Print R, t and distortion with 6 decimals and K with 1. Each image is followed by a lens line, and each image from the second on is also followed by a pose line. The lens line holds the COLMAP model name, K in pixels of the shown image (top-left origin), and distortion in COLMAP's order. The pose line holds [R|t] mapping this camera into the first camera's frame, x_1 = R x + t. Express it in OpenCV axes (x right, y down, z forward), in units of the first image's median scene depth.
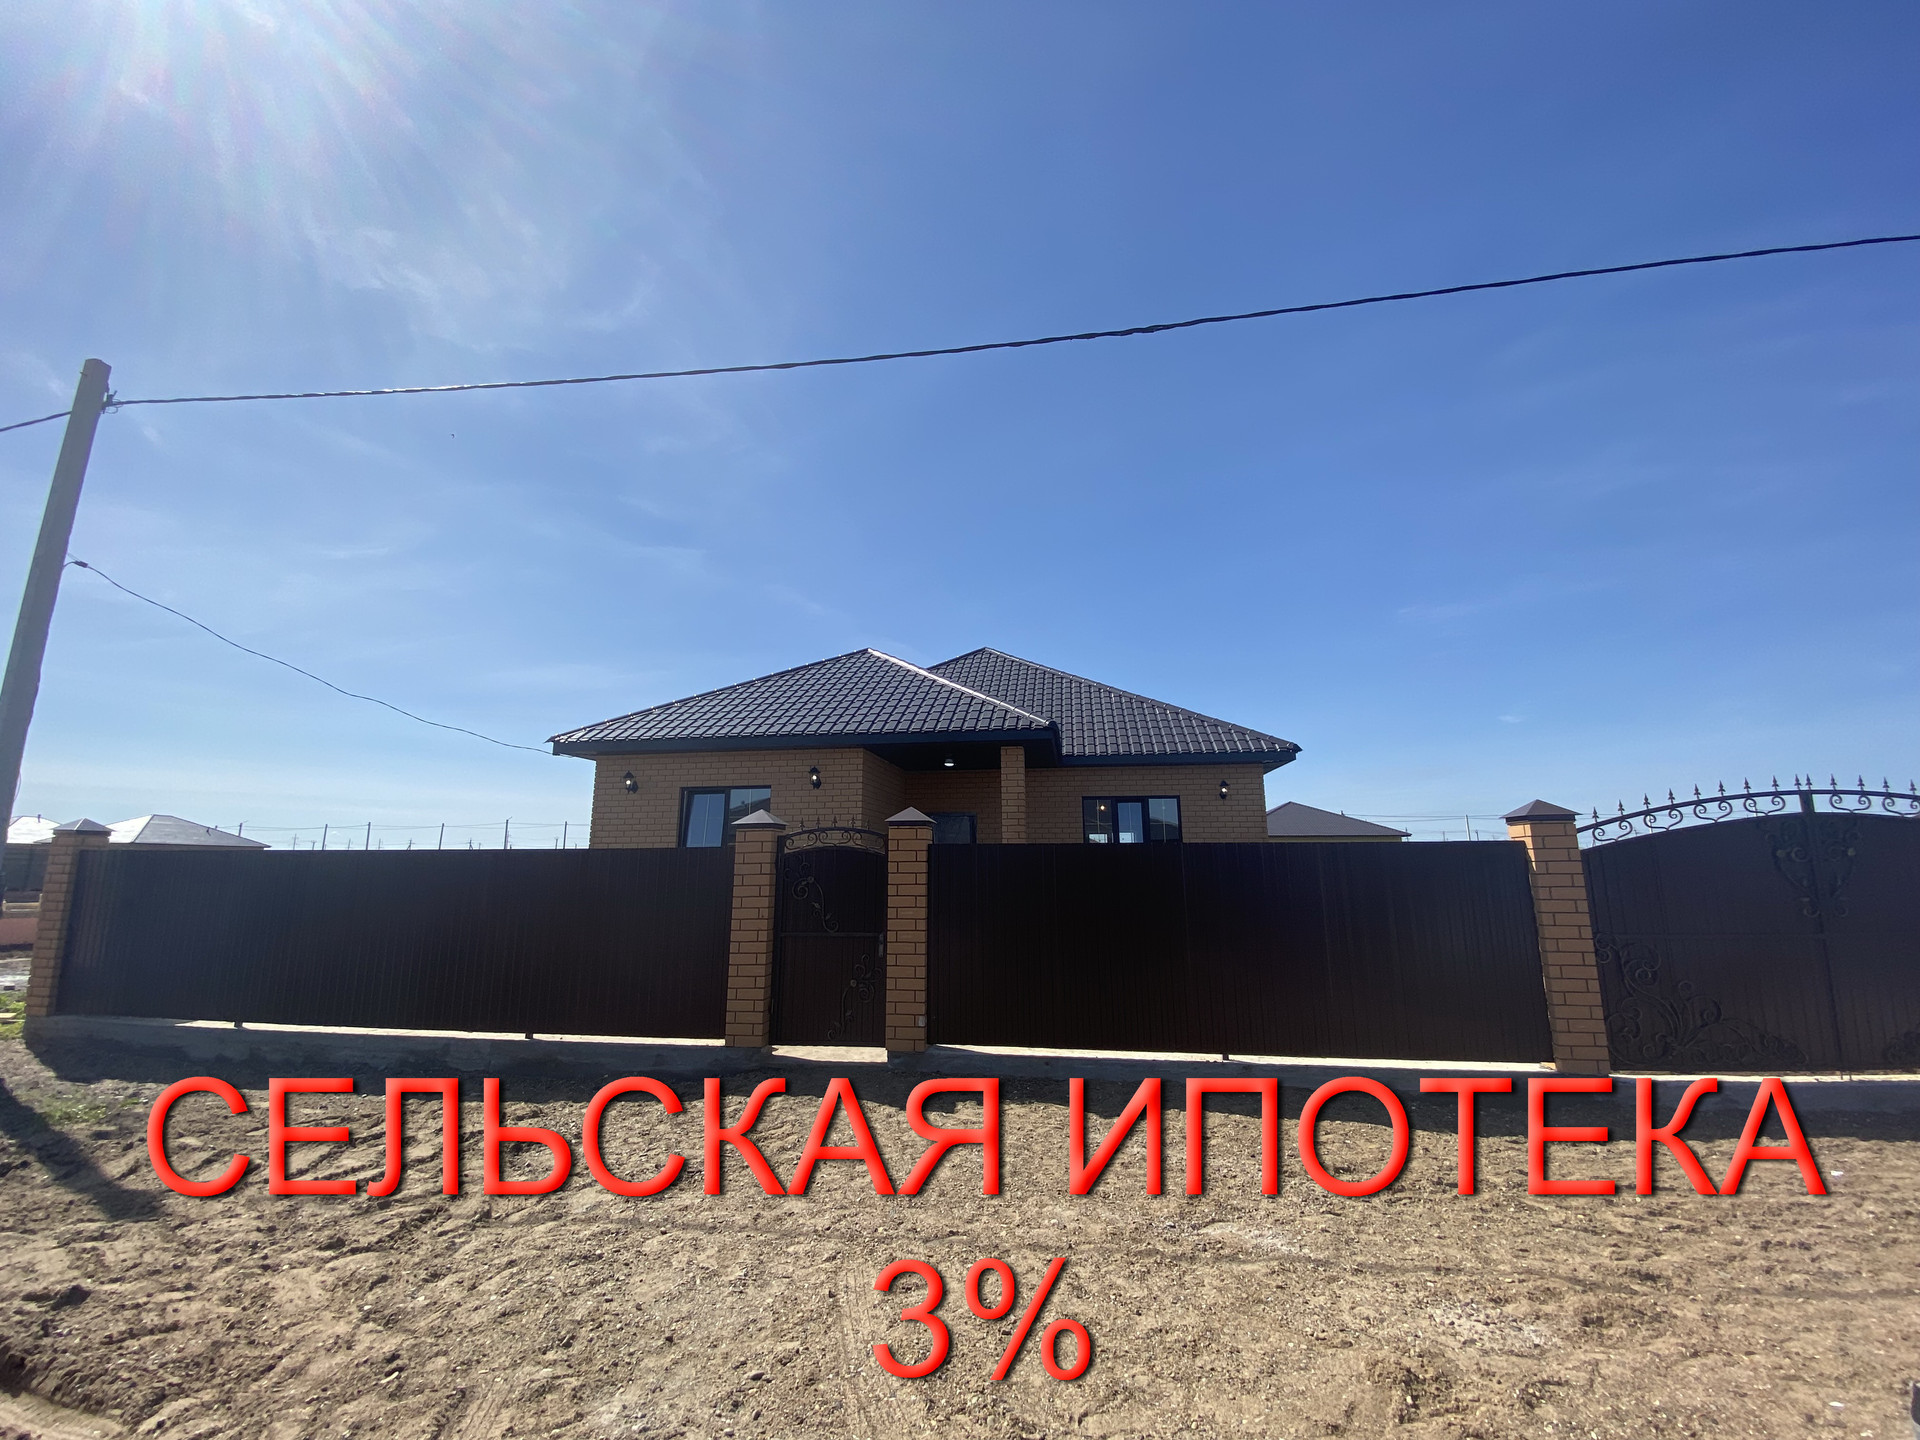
lens RADIAL K [[773.6, 0, 961.3], [0, 773.6, 700.4], [0, 0, 1]] dist [0.034959, -0.028800]
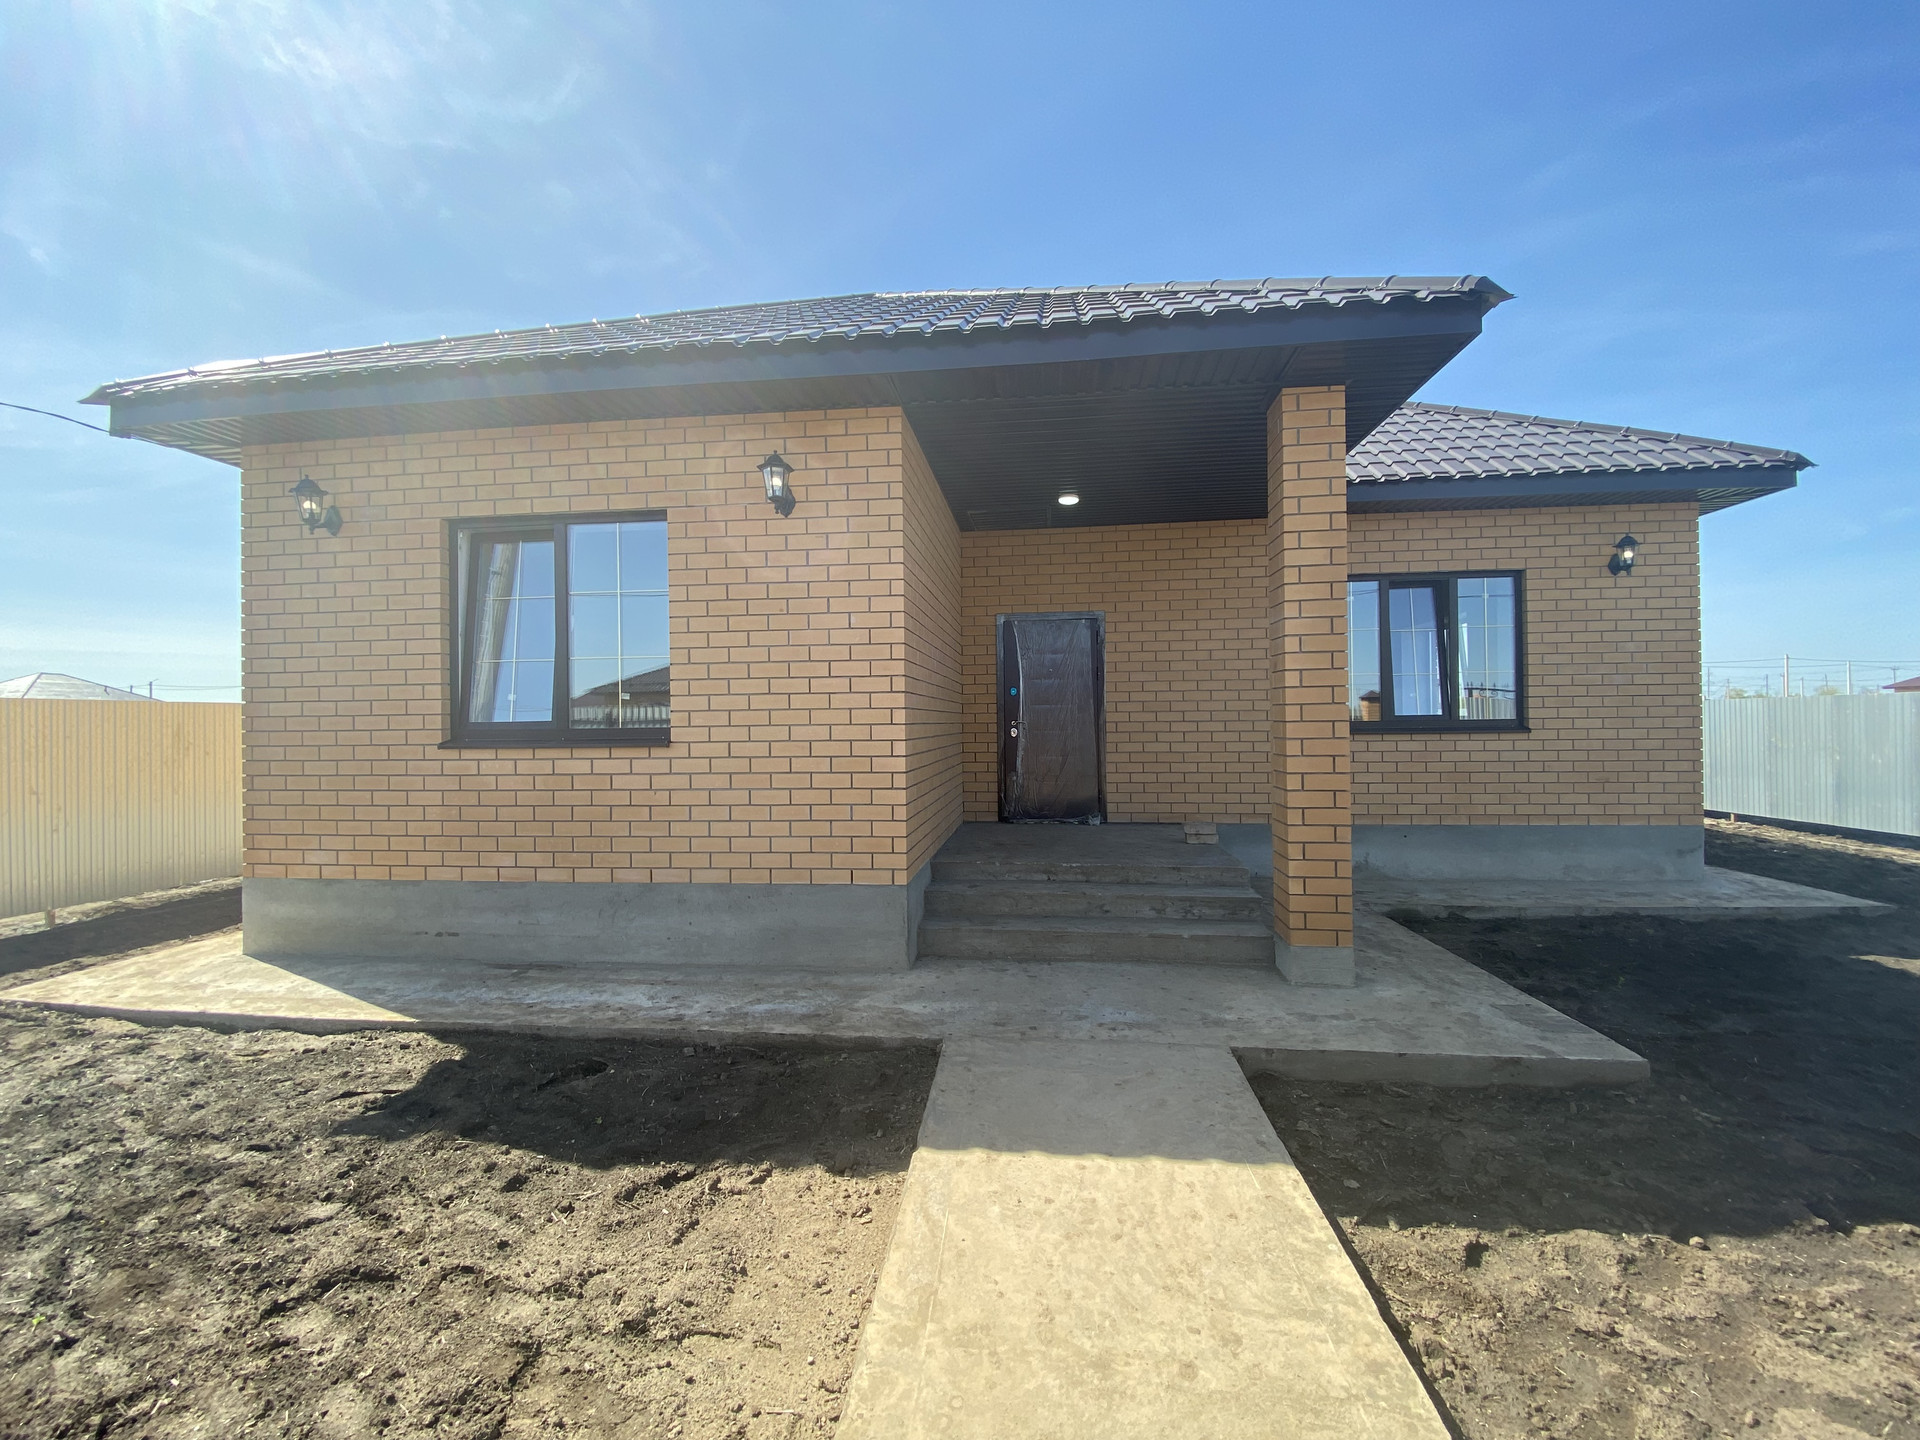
lens RADIAL K [[764.5, 0, 958.3], [0, 764.5, 718.2], [0, 0, 1]] dist [0.044015, -0.037459]
pose [[0.999451, -0.008170, 0.032101, -0.115883], [0.001488, 0.979201, 0.202889, 0.139385], [-0.033091, -0.202730, 0.978675, 0.616650]]
